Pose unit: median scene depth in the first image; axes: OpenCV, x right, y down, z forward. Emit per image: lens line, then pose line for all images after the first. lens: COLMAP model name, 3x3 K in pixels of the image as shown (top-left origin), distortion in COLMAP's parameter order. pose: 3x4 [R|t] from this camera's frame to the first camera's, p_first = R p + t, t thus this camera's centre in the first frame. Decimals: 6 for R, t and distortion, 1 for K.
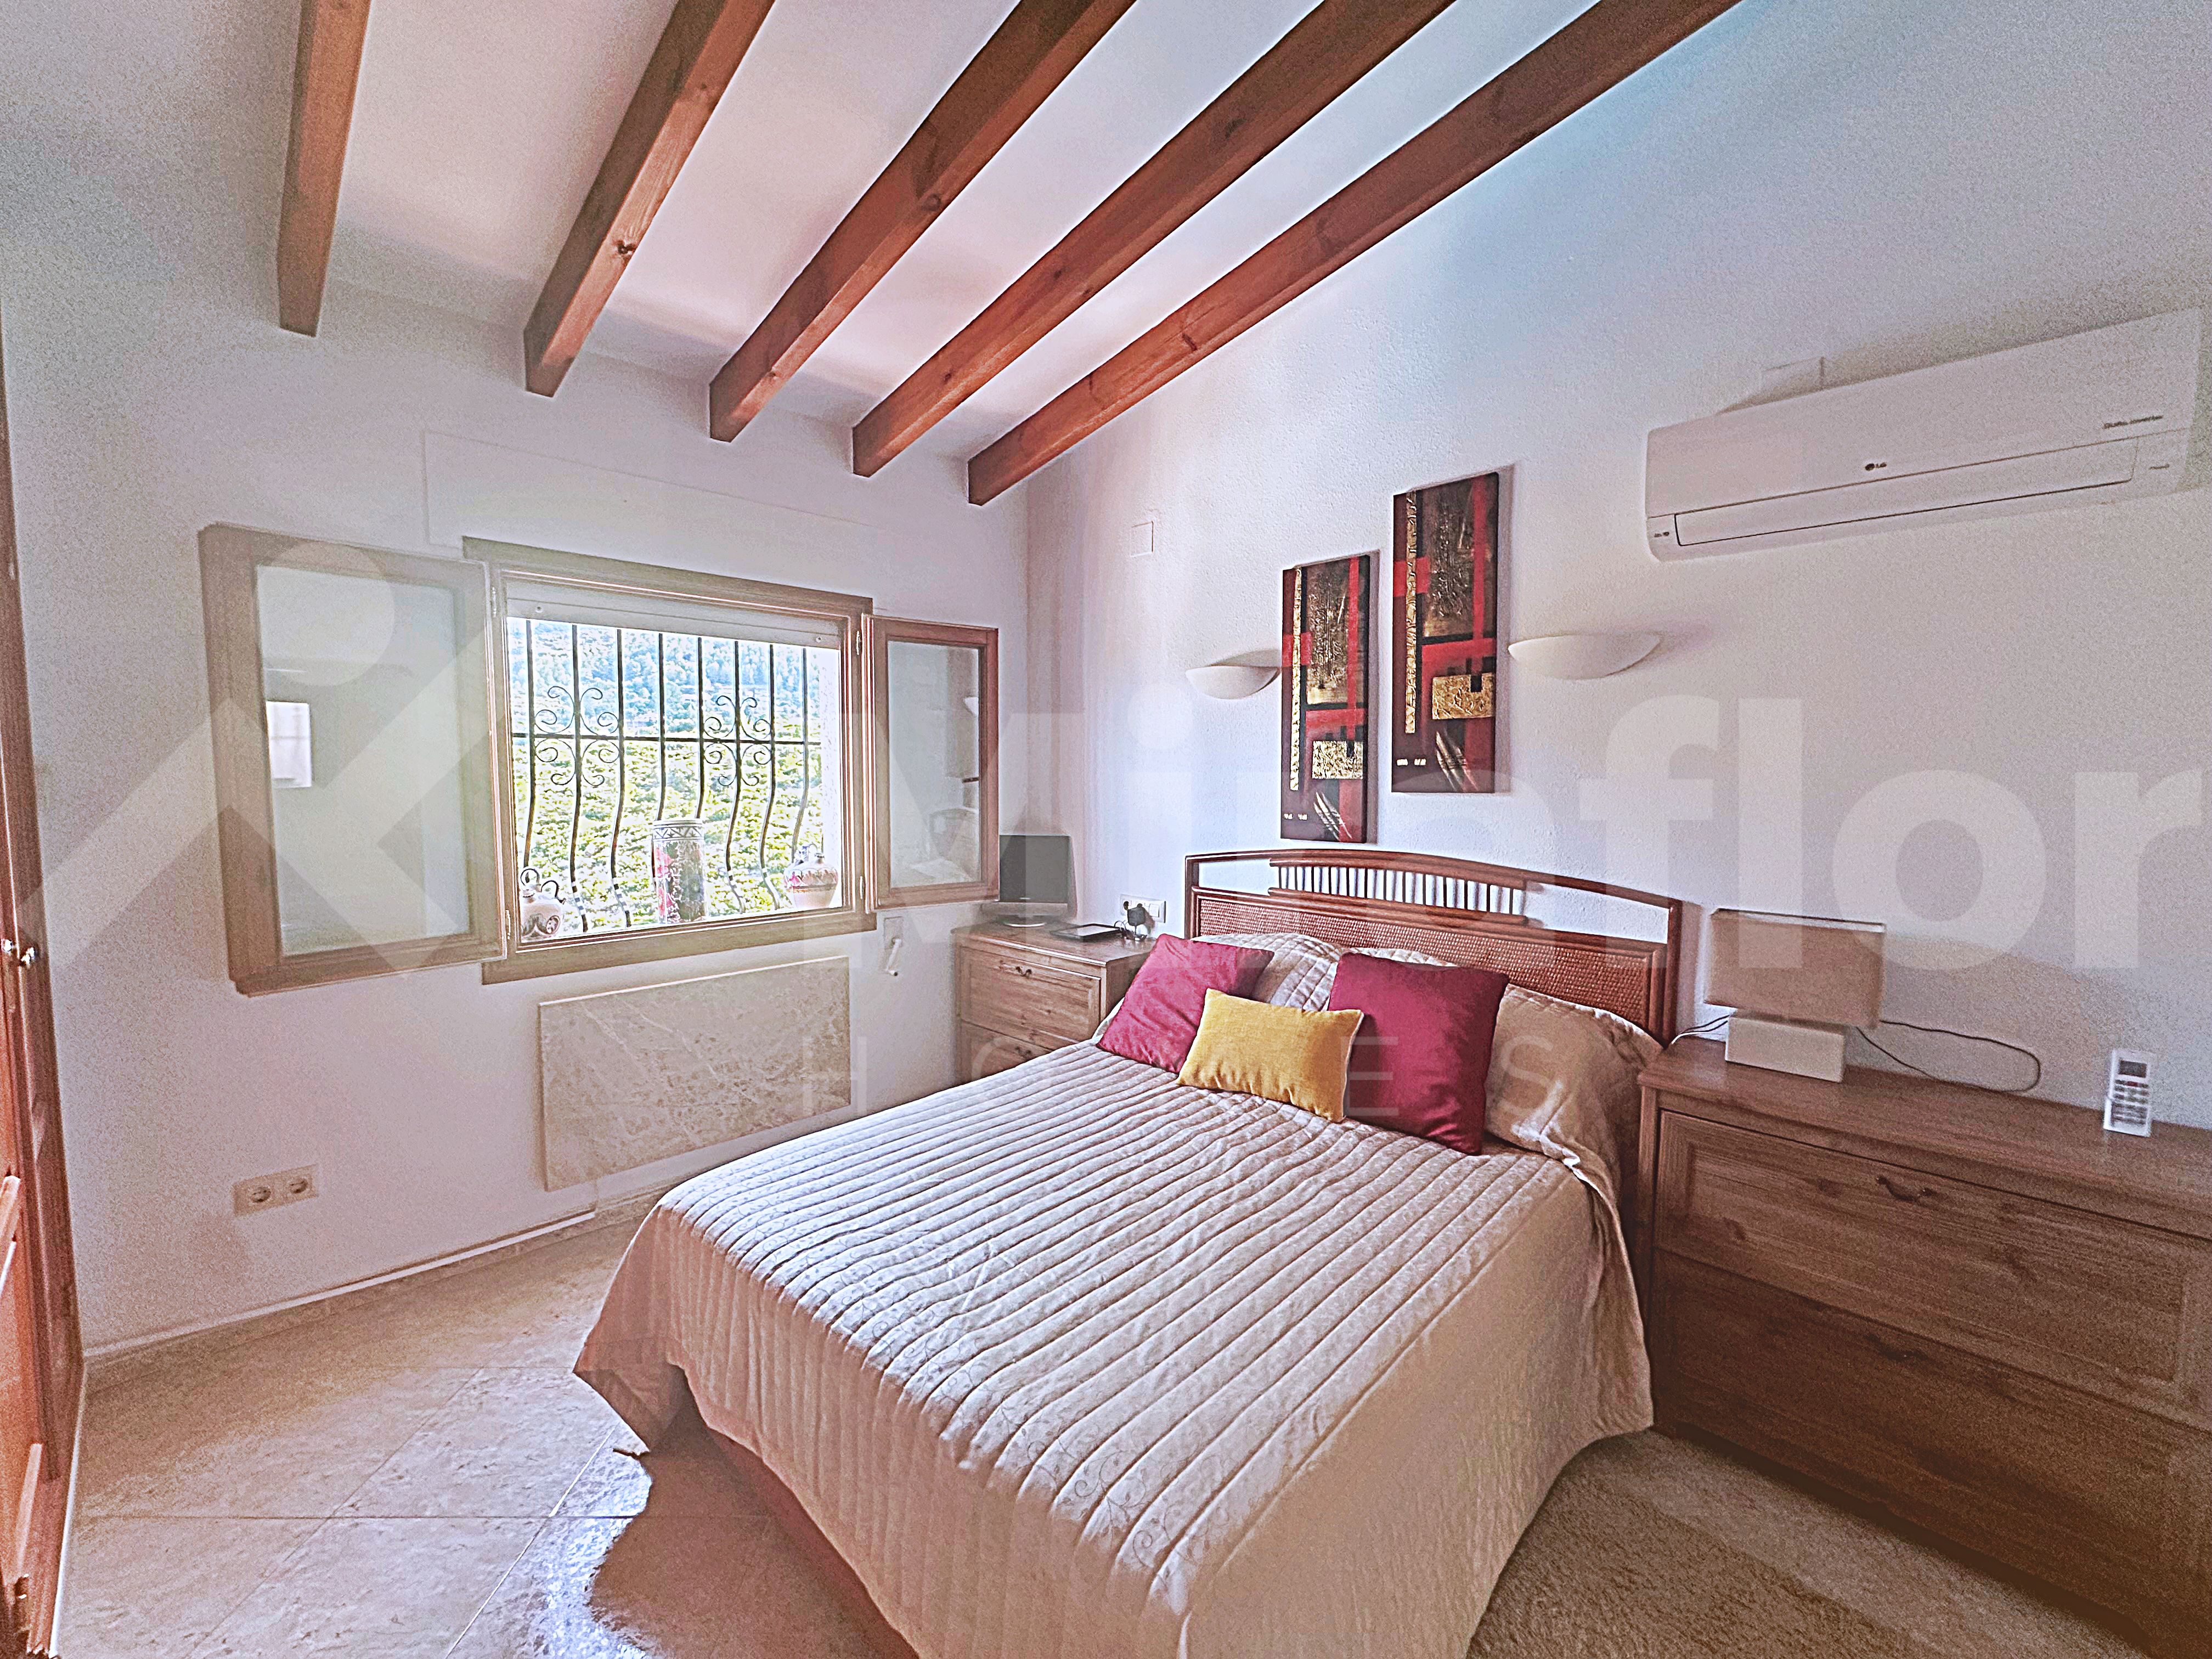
lens RADIAL K [[878.4, 0, 1108.0], [0, 878.4, 841.5], [0, 0, 1]] dist [-0.009585, 0.001633]
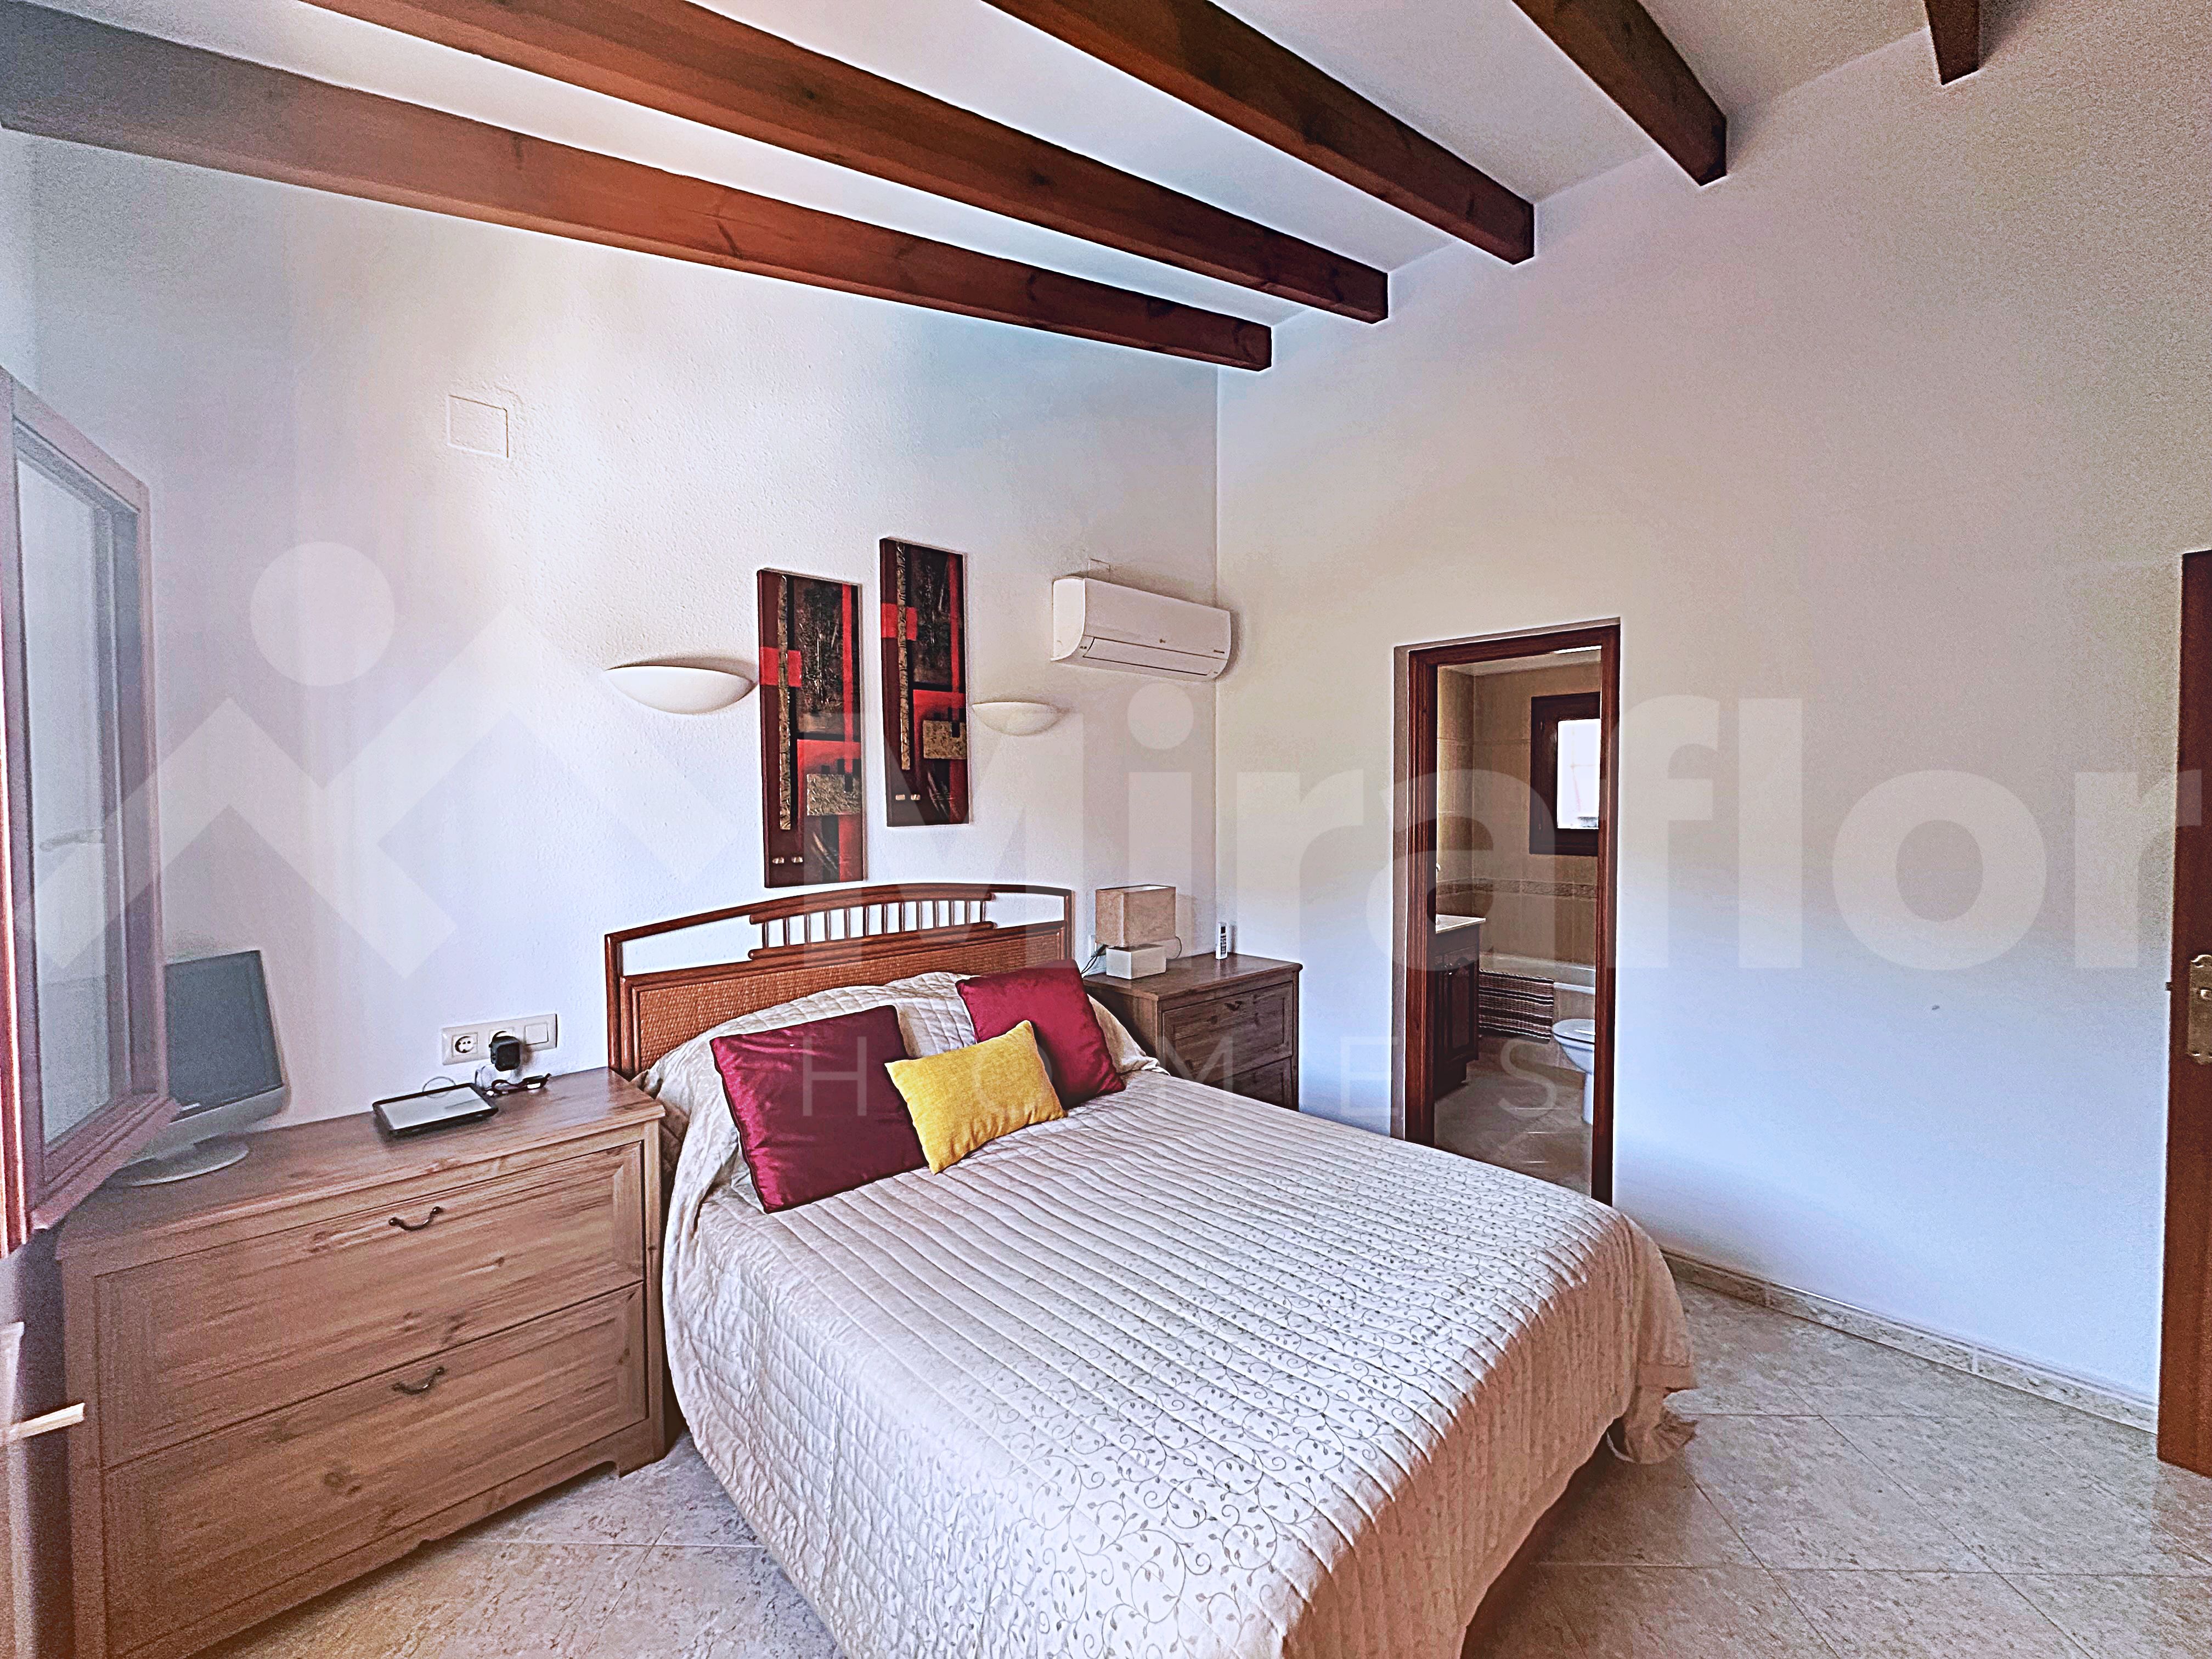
lens RADIAL K [[878.4, 0, 1104.7], [0, 878.4, 839.4], [0, 0, 1]] dist [-0.009585, 0.001633]
pose [[0.045722, -0.049698, 0.997717, -0.709696], [0.088897, 0.995002, 0.045489, -0.068167], [-0.994991, 0.086614, 0.049912, 0.726137]]
